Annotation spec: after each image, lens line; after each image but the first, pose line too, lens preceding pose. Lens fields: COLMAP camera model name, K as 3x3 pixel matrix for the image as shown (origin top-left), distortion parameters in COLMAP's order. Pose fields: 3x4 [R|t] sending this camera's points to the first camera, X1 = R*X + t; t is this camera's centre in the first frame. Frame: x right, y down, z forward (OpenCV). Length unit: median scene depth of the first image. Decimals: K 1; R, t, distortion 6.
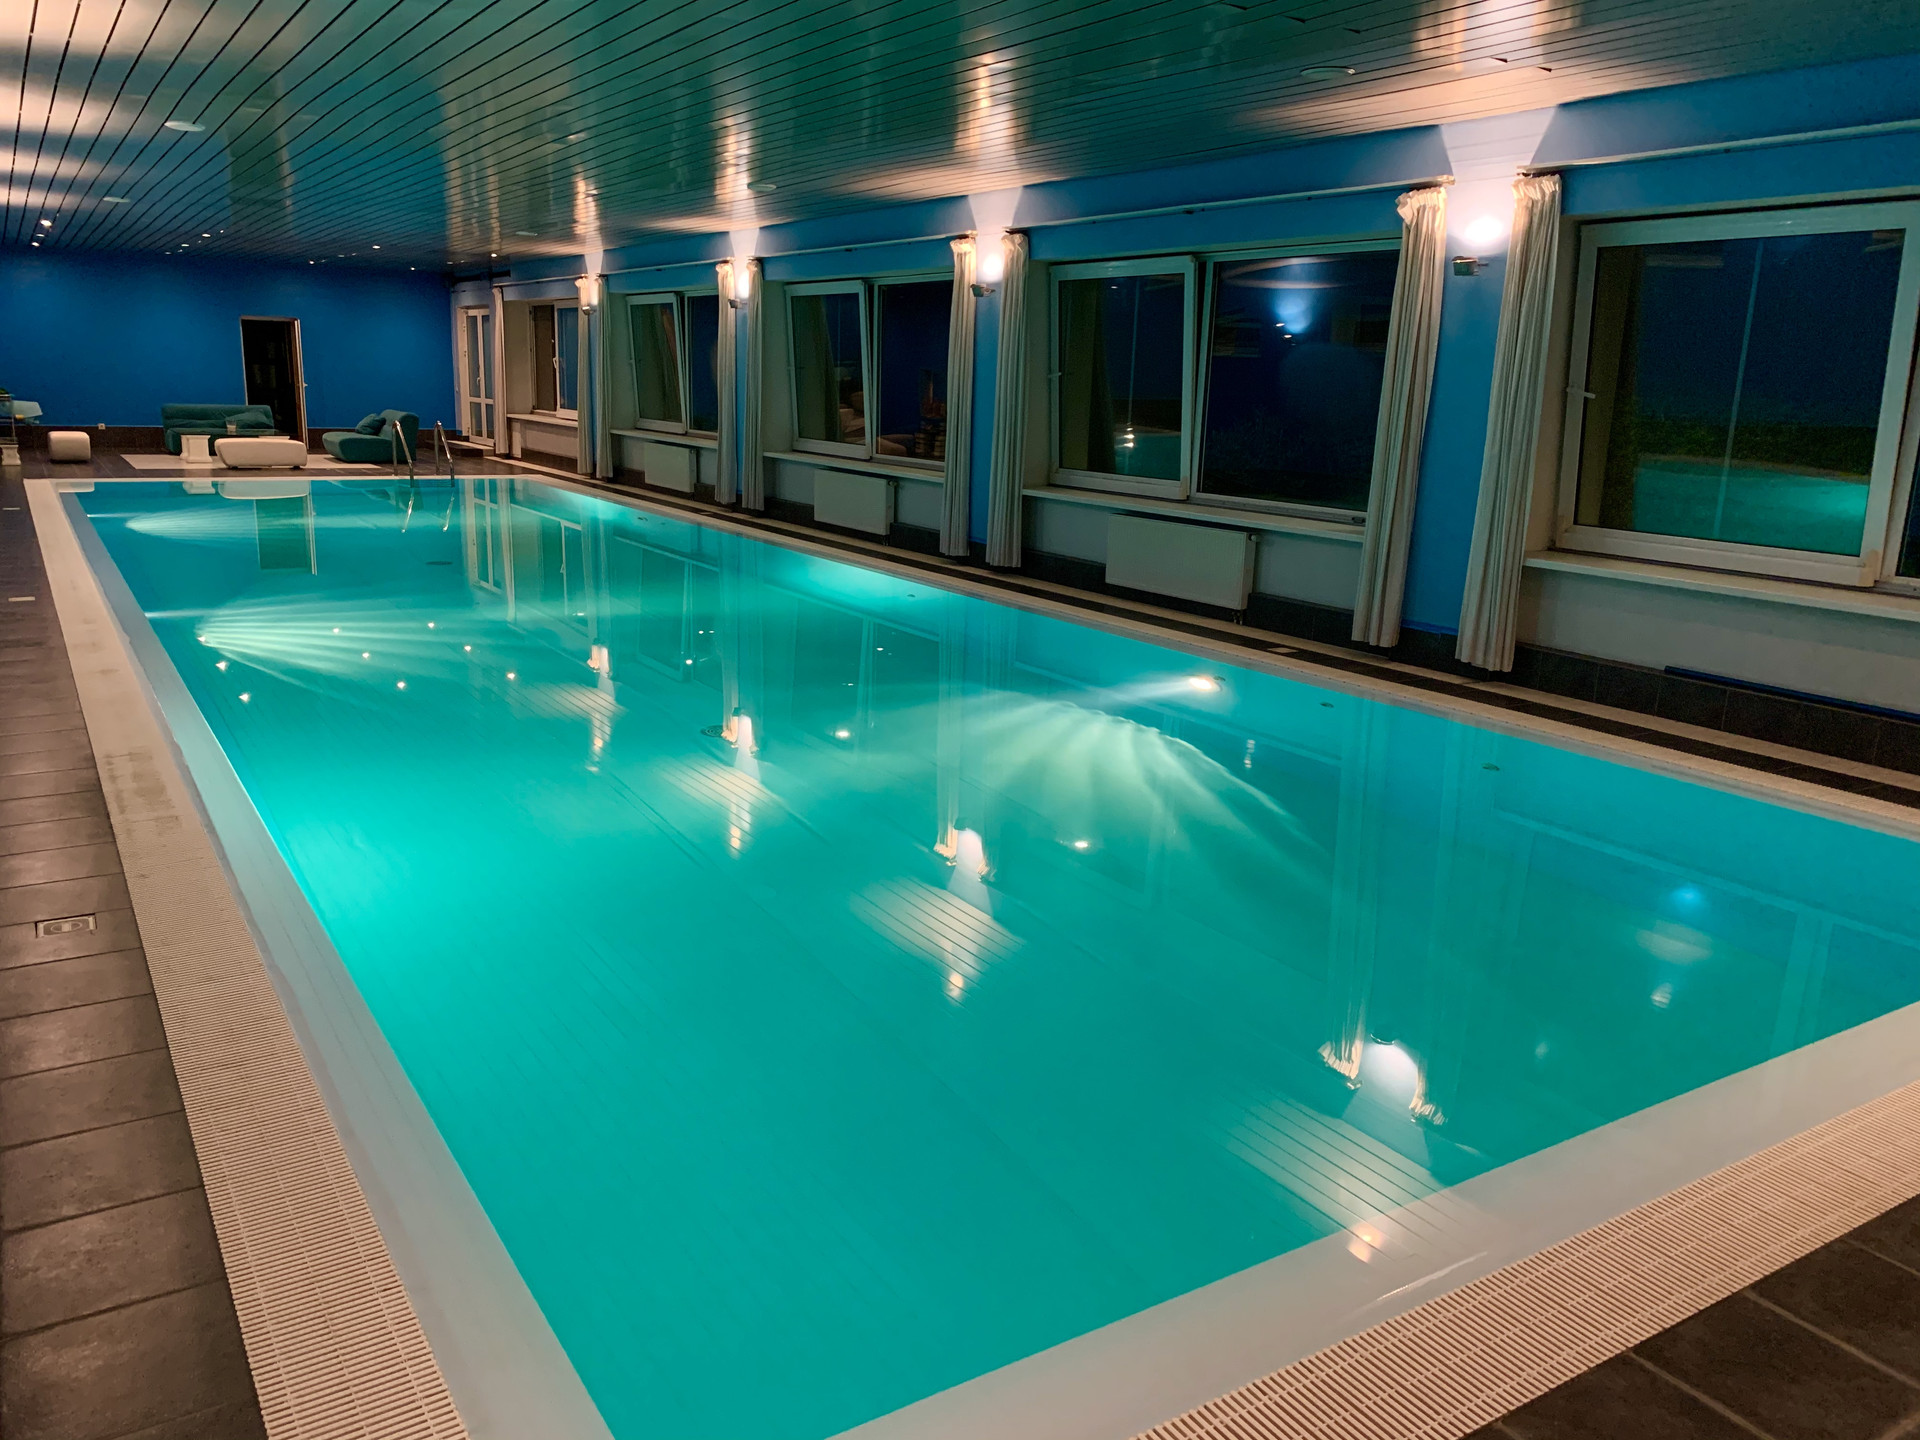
lens RADIAL K [[1454.6, 0, 962.4], [0, 1454.6, 718.7], [0, 0, 1]] dist [0.013734, 0.001178]
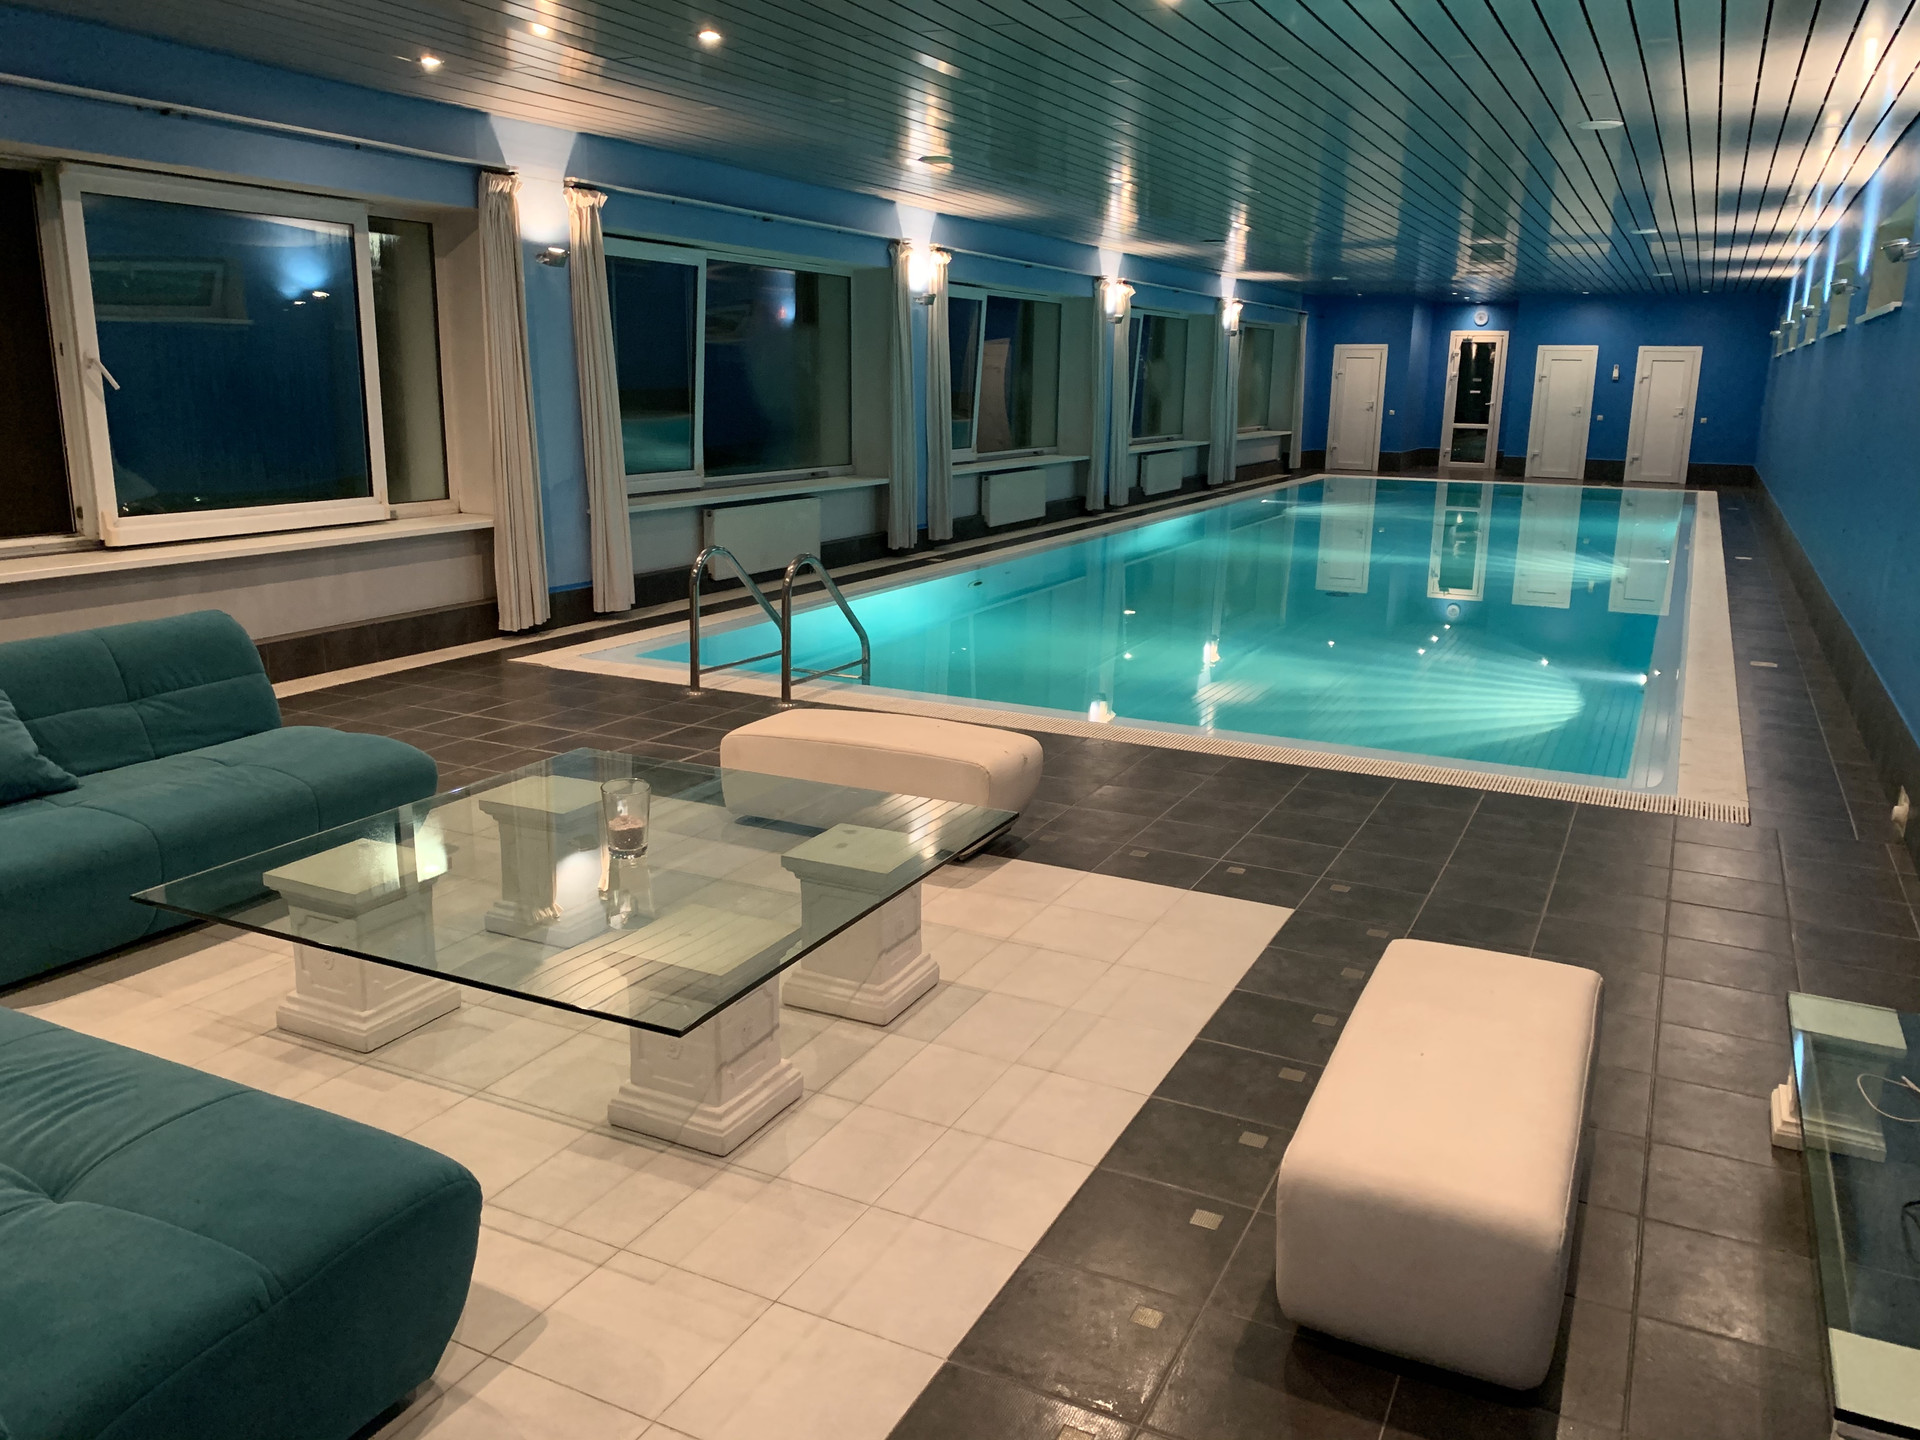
lens RADIAL K [[1454.6, 0, 964.2], [0, 1454.6, 720.7], [0, 0, 1]] dist [0.013734, 0.001178]
pose [[-0.505834, -0.242651, 0.827800, -0.842070], [0.162198, 0.915753, 0.367545, -0.342337], [-0.847245, 0.320184, -0.423861, 1.316252]]
